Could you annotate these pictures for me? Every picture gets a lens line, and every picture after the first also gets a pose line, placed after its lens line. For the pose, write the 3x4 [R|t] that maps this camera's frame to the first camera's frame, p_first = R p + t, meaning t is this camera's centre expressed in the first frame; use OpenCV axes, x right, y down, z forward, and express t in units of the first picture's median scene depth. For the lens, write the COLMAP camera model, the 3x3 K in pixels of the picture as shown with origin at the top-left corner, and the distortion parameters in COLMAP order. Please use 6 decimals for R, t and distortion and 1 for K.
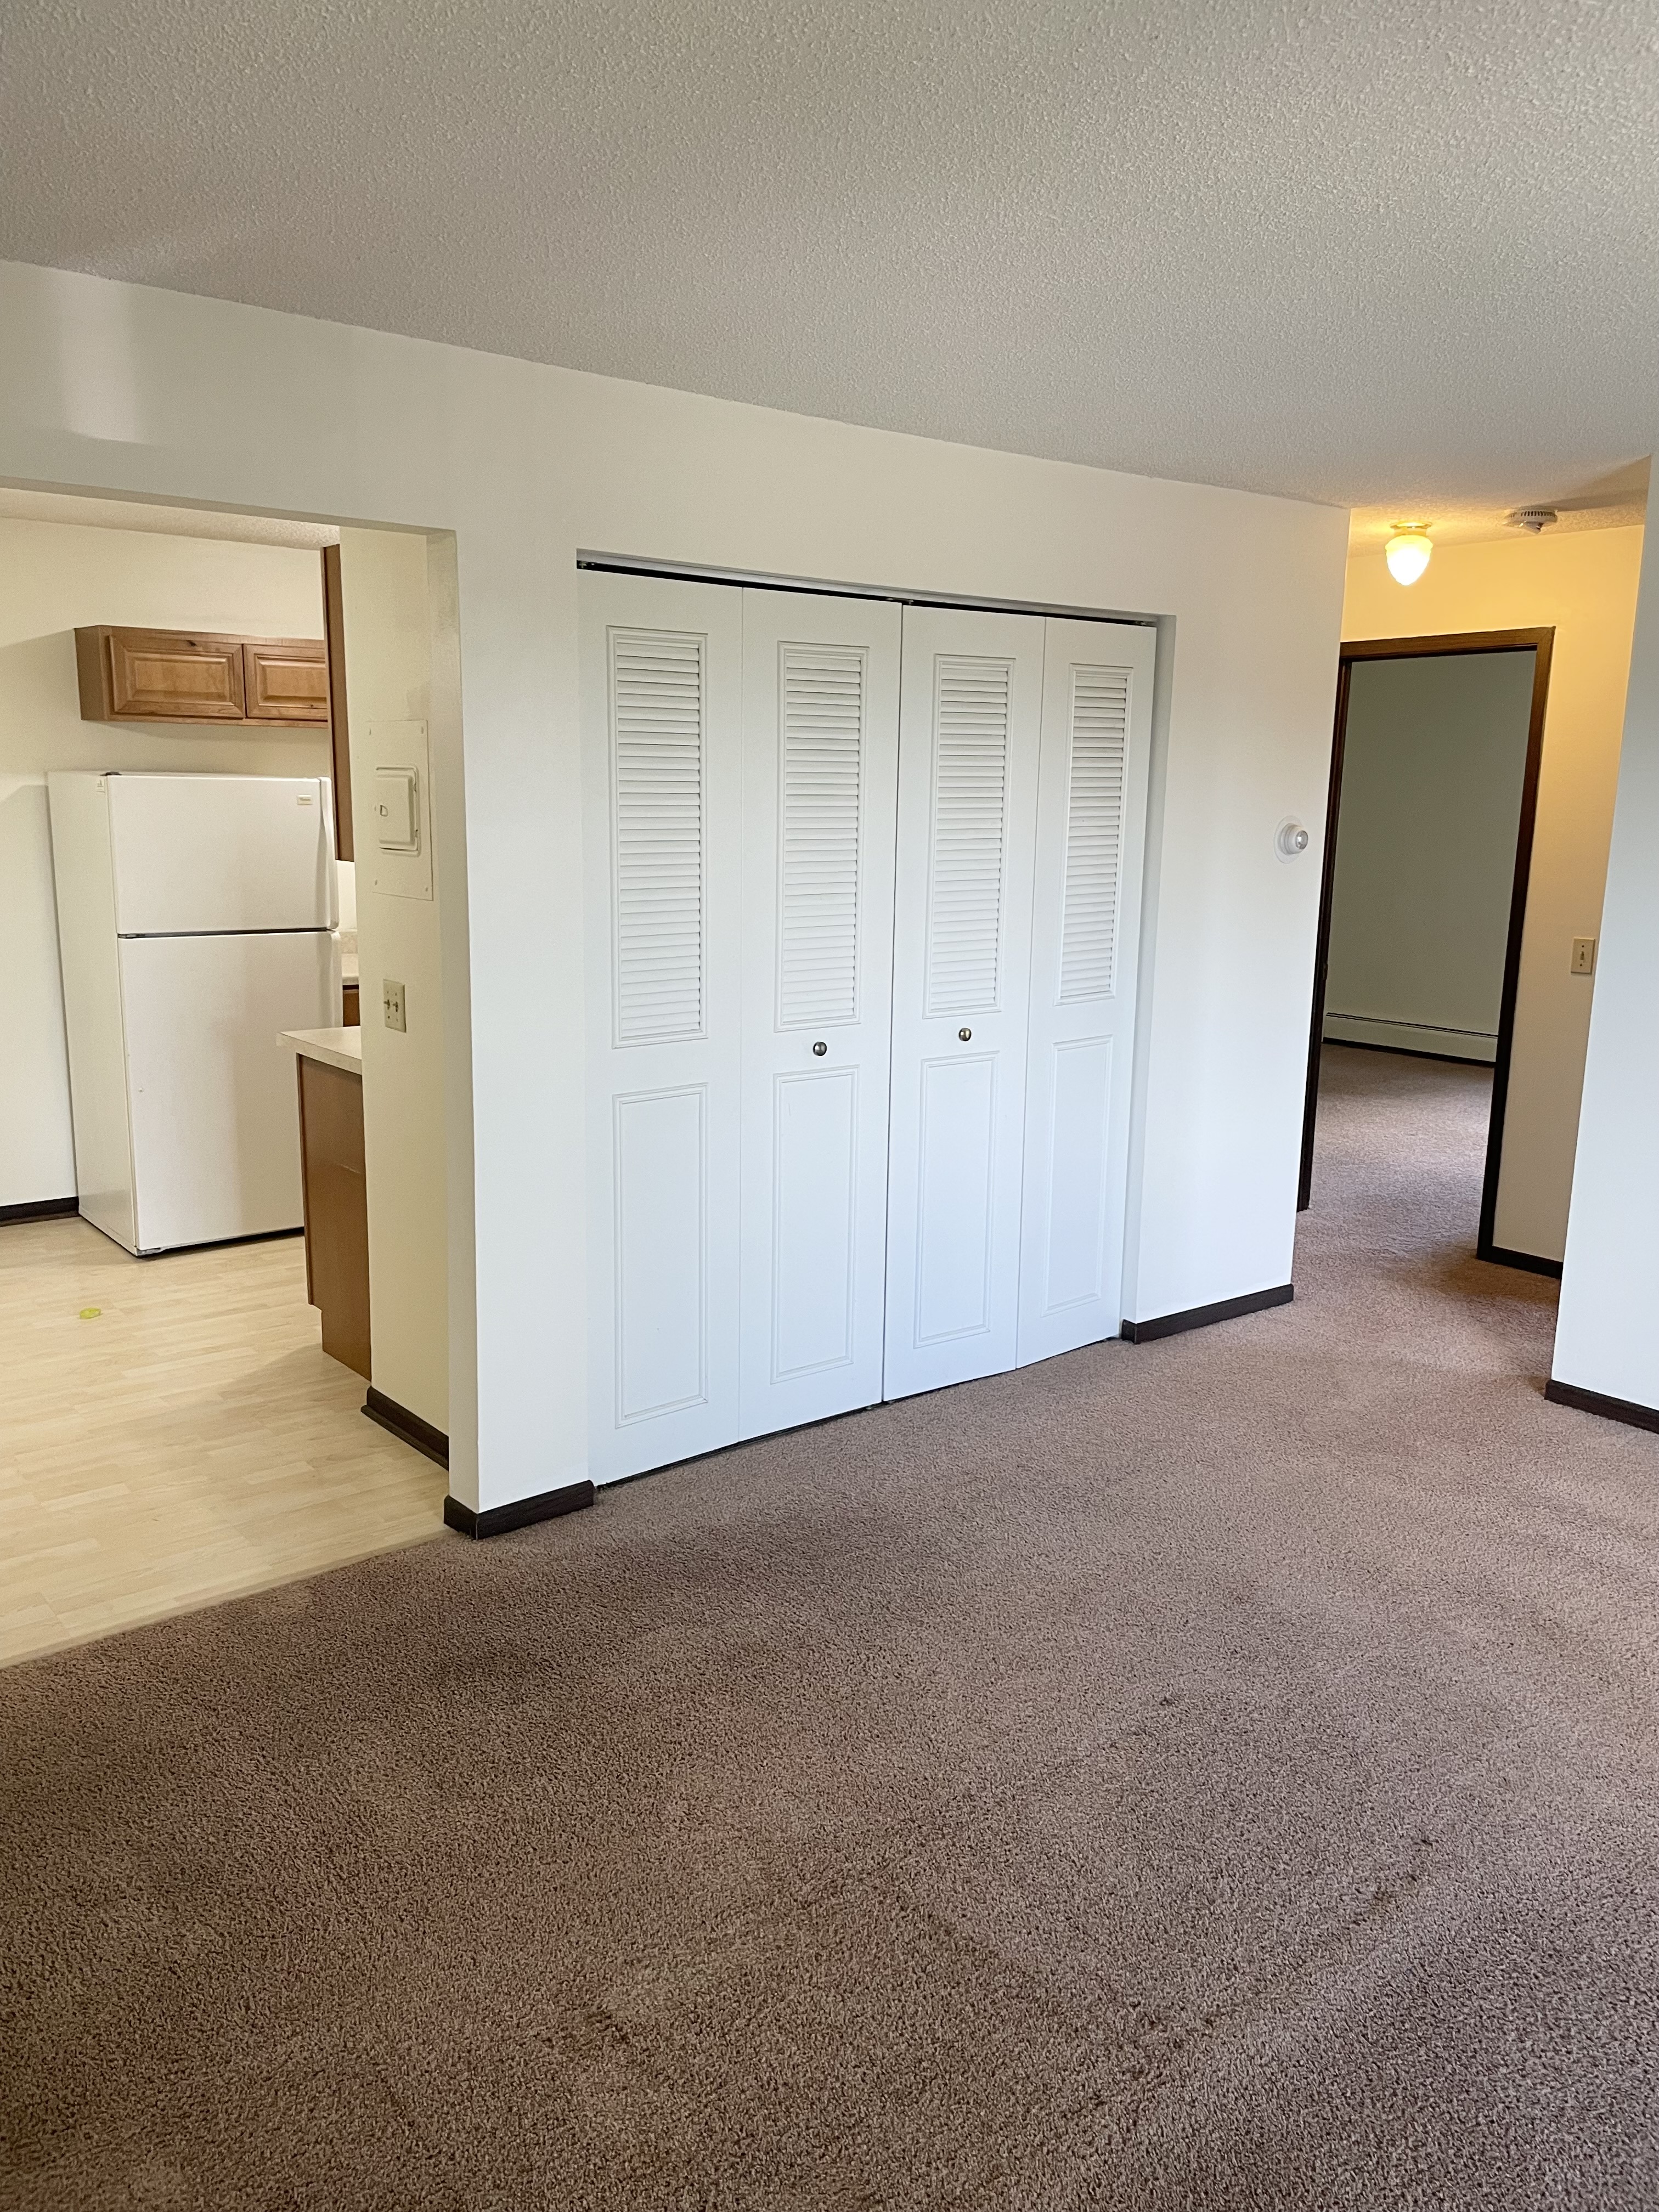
lens RADIAL K [[1668.5, 0, 822.5], [0, 1668.5, 1099.7], [0, 0, 1]] dist [0.085595, -0.109819]
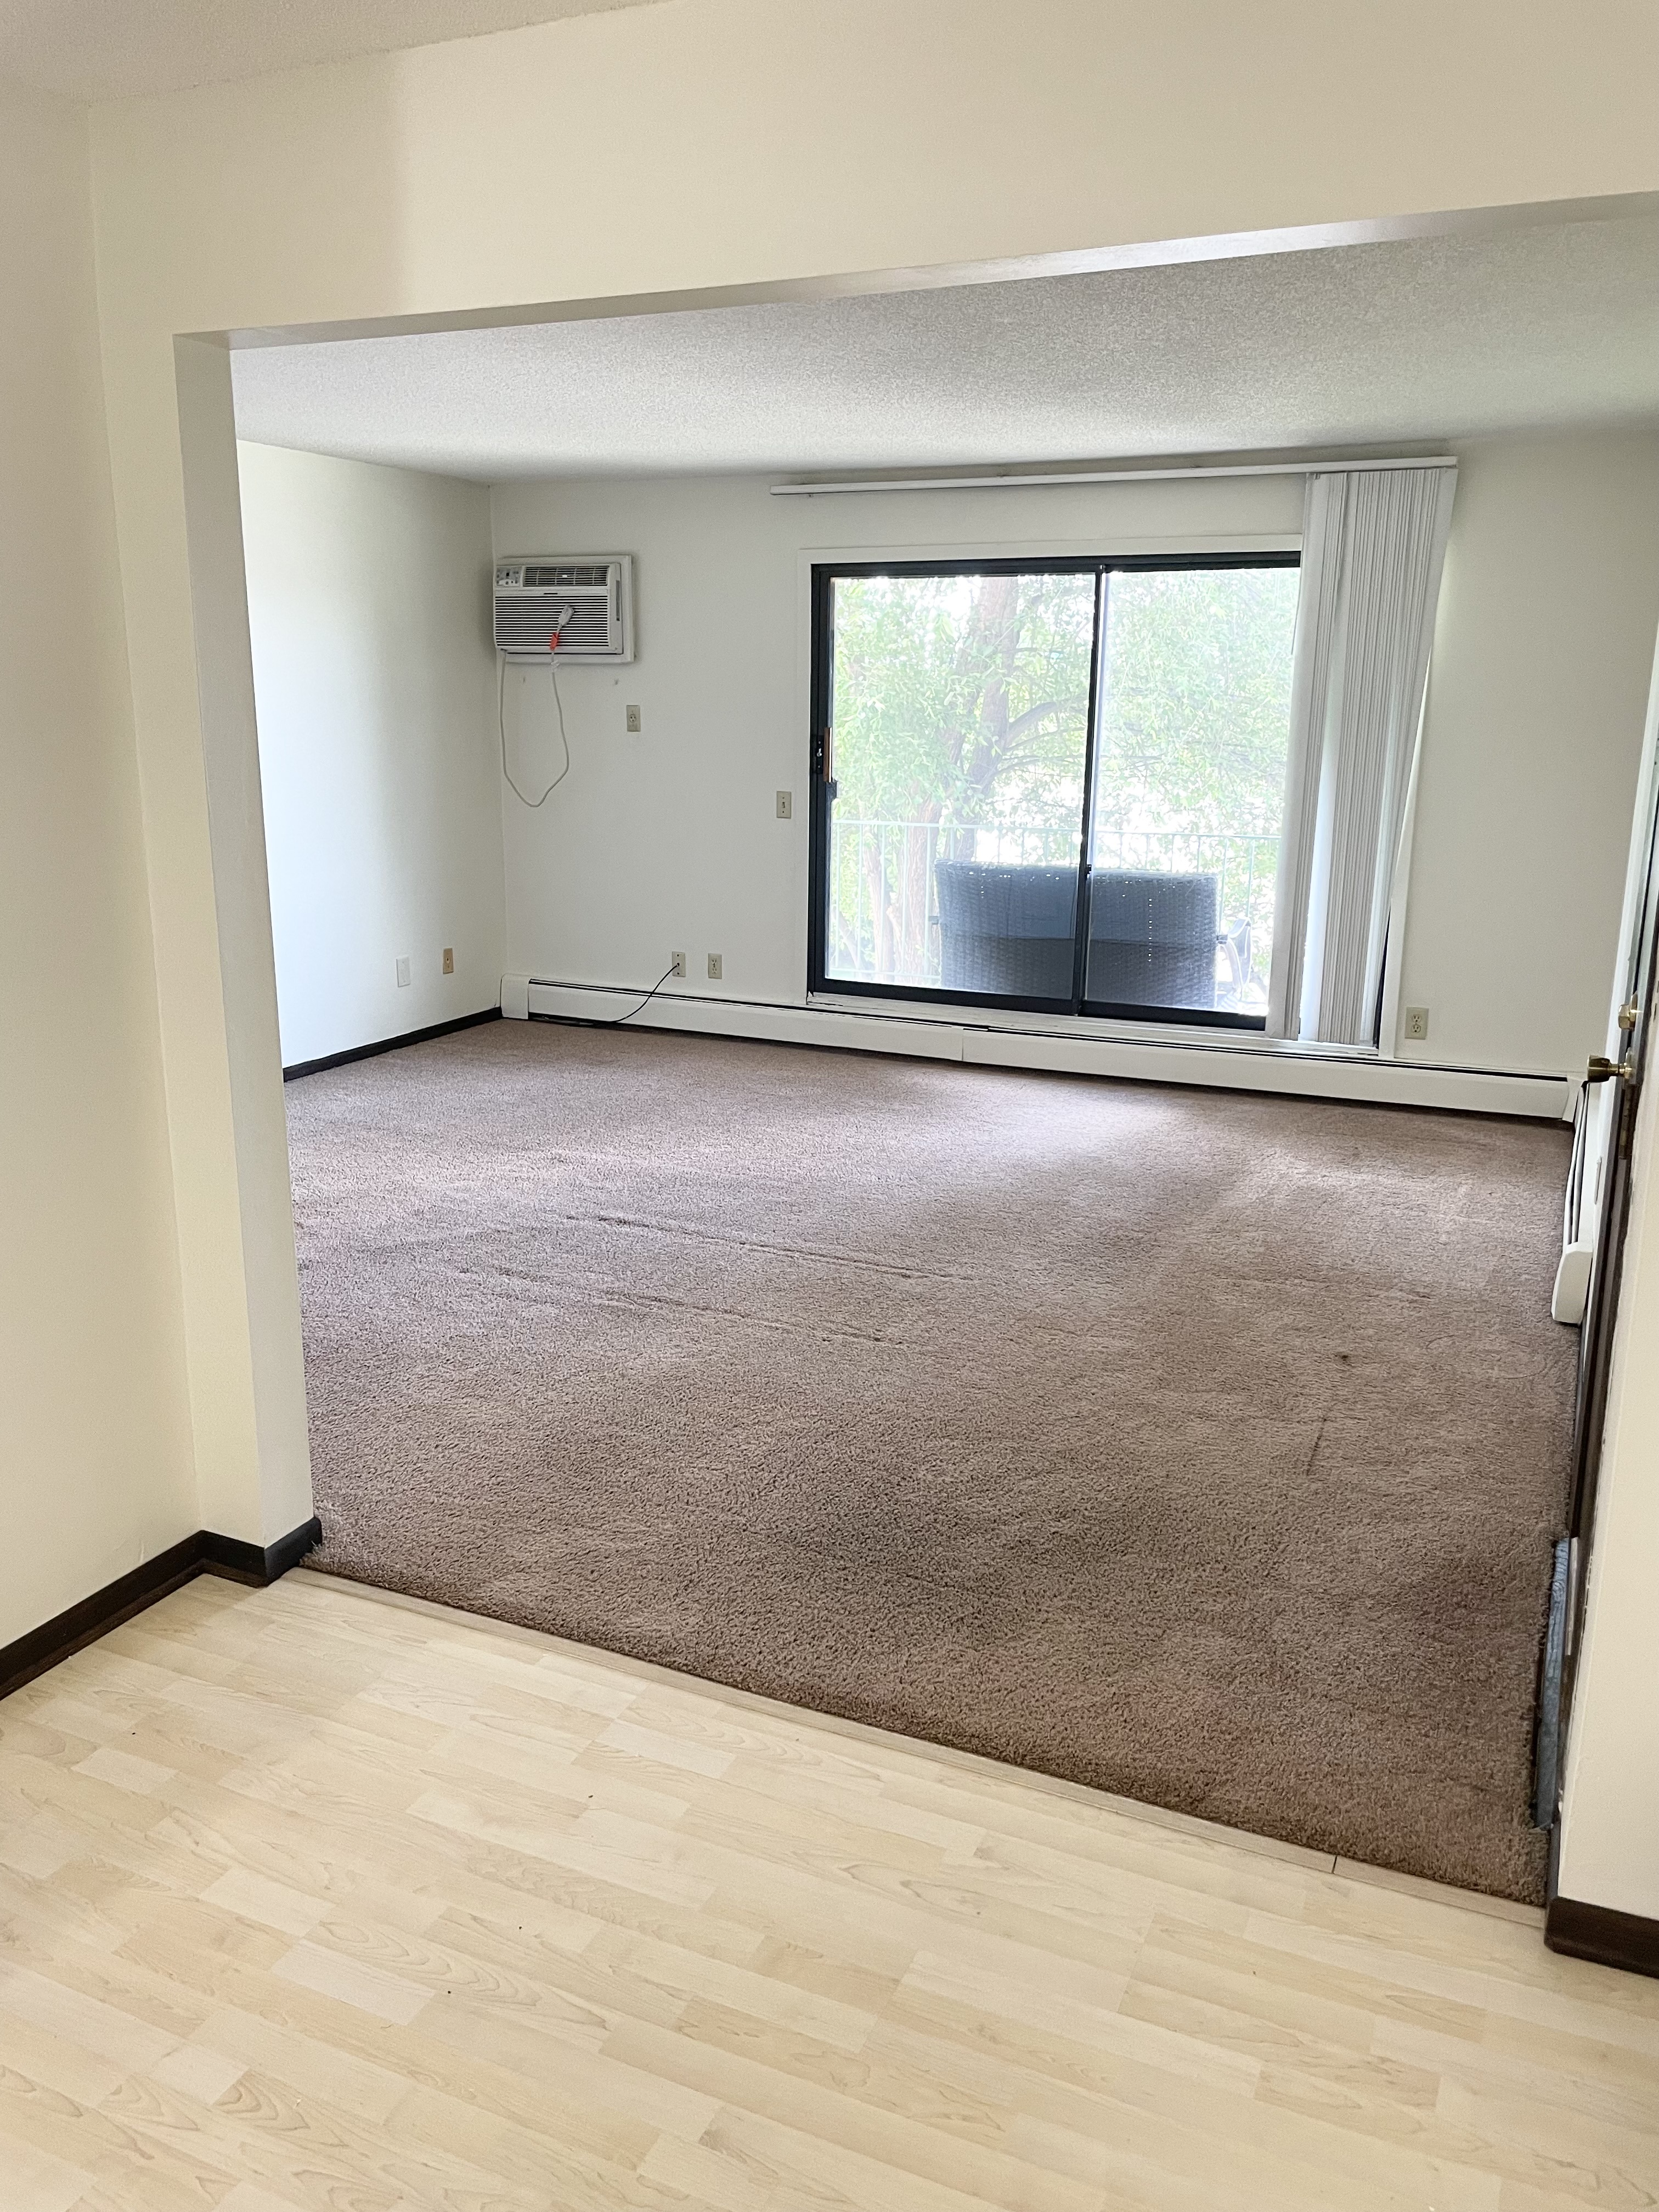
lens RADIAL K [[1668.5, 0, 822.5], [0, 1668.5, 1099.7], [0, 0, 1]] dist [0.085595, -0.109819]
pose [[-0.456768, -0.235397, 0.857876, -0.811376], [0.153104, 0.929162, 0.336476, -0.161955], [-0.876311, 0.285036, -0.388372, 0.831397]]
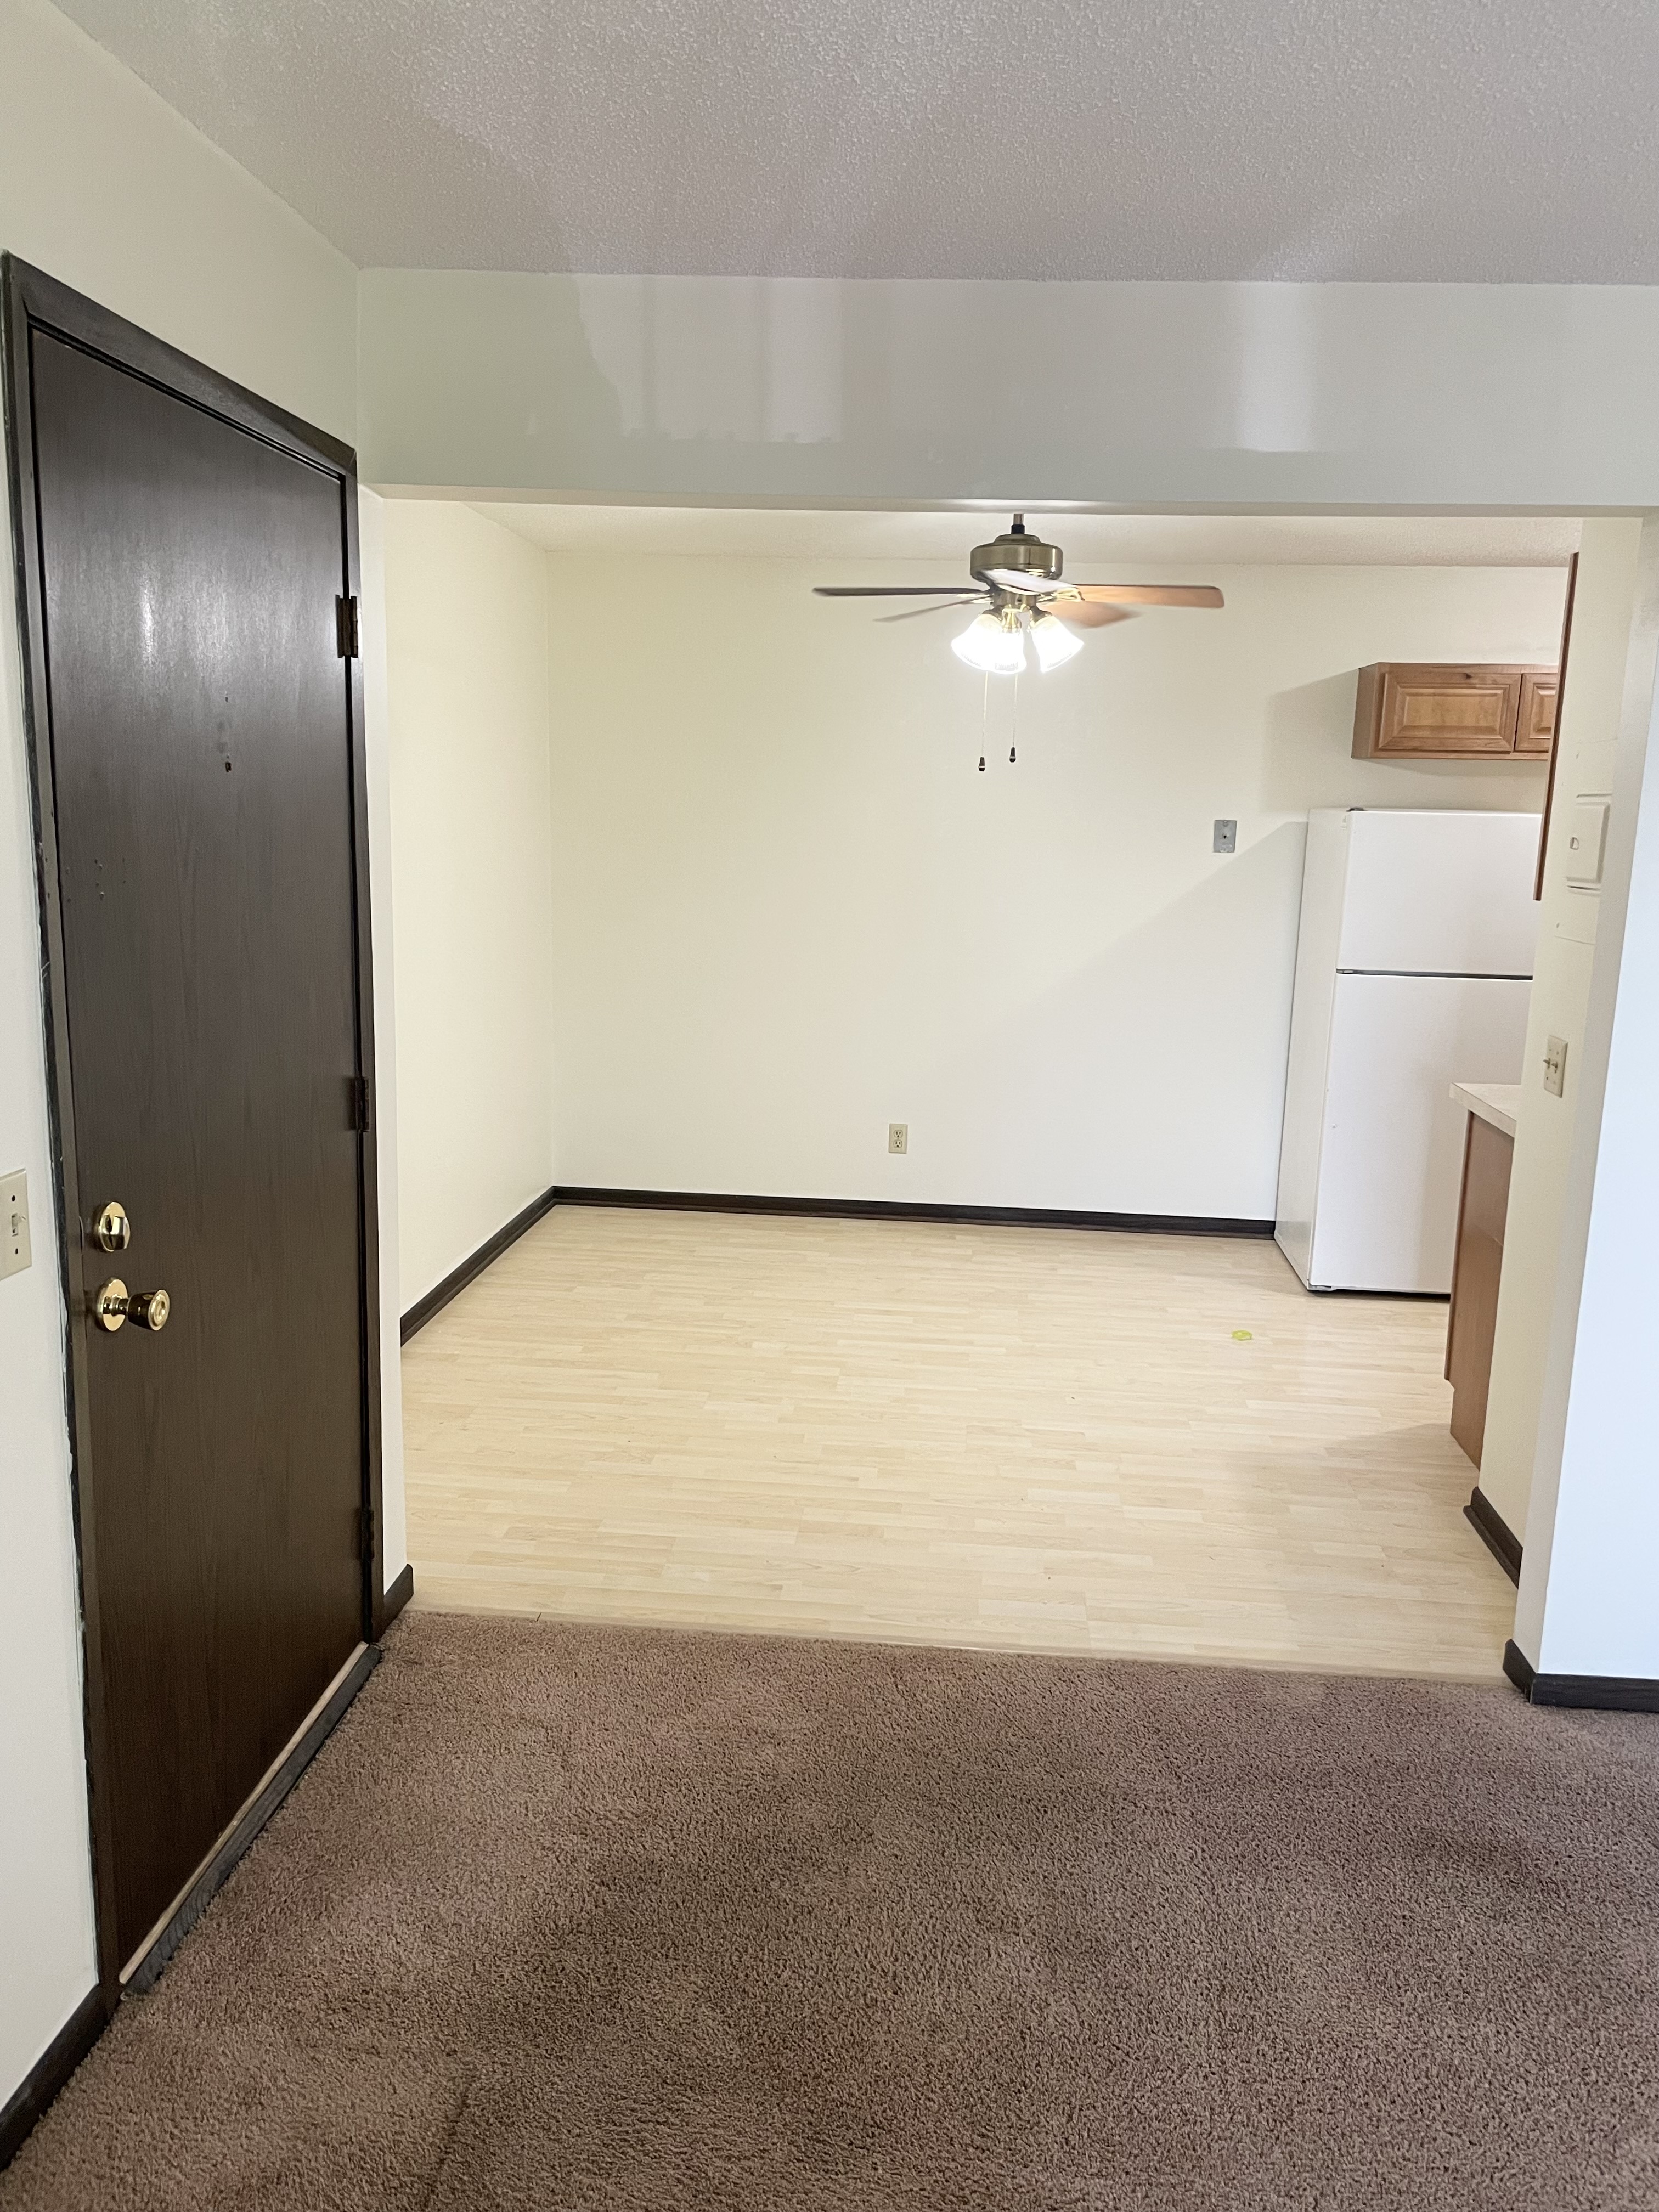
lens RADIAL K [[1668.5, 0, 822.5], [0, 1668.5, 1099.7], [0, 0, 1]] dist [0.085595, -0.109819]
pose [[0.731489, 0.124689, -0.670355, 0.051928], [-0.142713, 0.989360, 0.028298, -0.008340], [0.666751, 0.074969, 0.741501, 0.087697]]
